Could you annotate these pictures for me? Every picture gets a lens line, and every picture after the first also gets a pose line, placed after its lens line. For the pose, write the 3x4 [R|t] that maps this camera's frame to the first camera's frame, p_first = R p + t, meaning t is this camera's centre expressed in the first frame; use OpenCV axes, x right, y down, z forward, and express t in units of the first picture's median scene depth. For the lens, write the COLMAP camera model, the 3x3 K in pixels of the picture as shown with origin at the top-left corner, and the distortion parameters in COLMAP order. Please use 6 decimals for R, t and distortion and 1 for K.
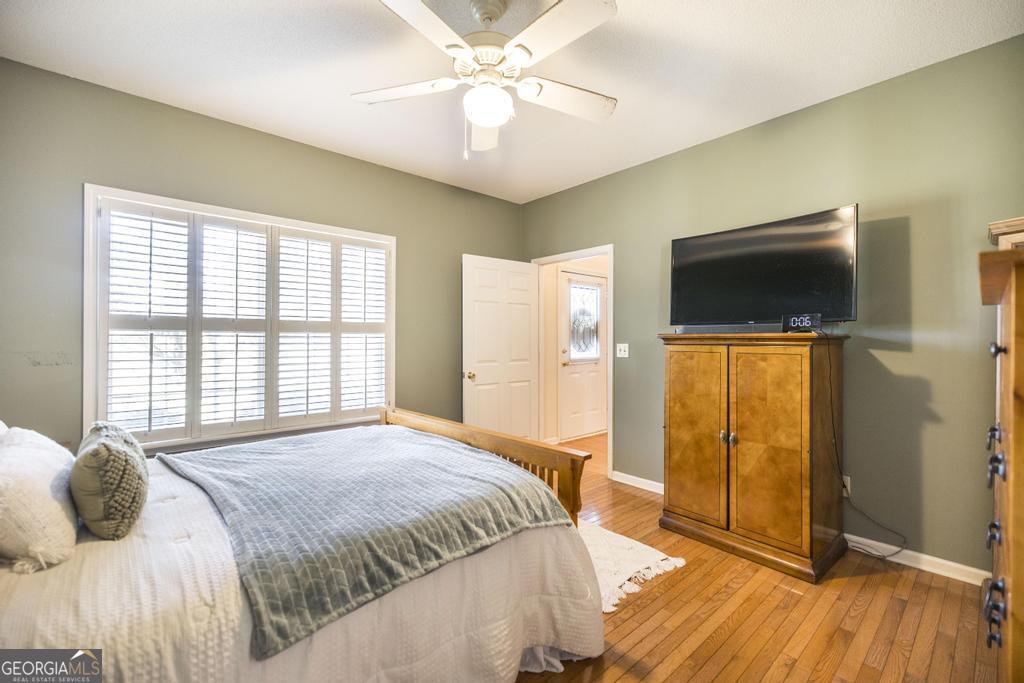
lens RADIAL K [[414.2, 0, 503.7], [0, 414.2, 339.4], [0, 0, 1]] dist [-0.002307, -0.000178]
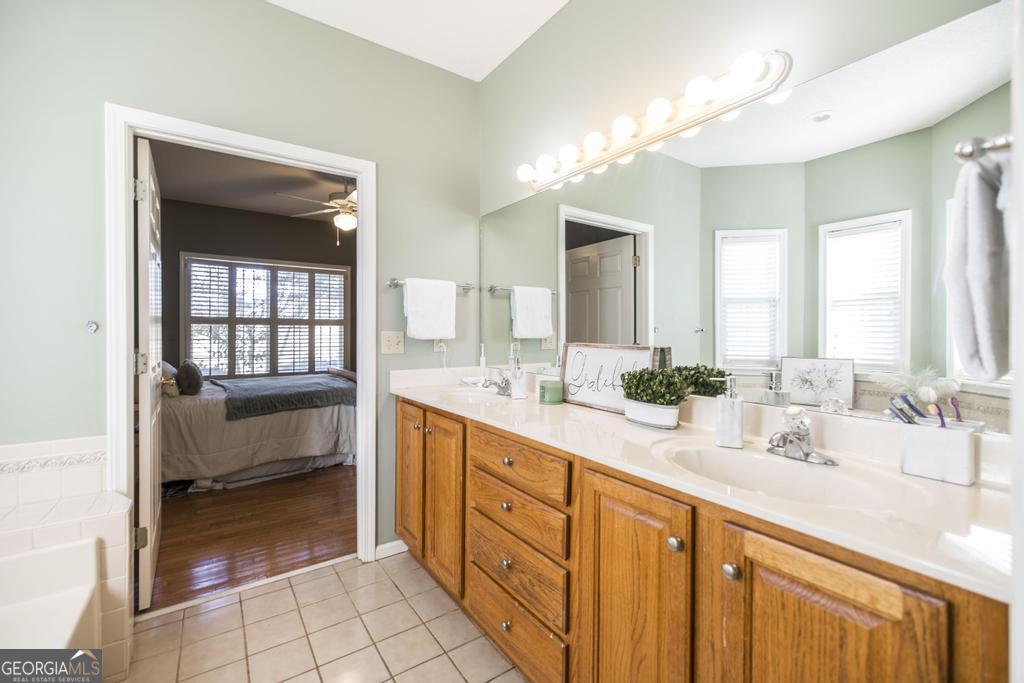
lens RADIAL K [[414.2, 0, 508.1], [0, 414.2, 337.8], [0, 0, 1]] dist [-0.002307, -0.000178]
pose [[0.993050, 0.002525, -0.117667, 0.661942], [-0.000740, 0.999884, 0.015210, 0.009744], [0.117692, -0.015017, 0.992937, -0.665279]]
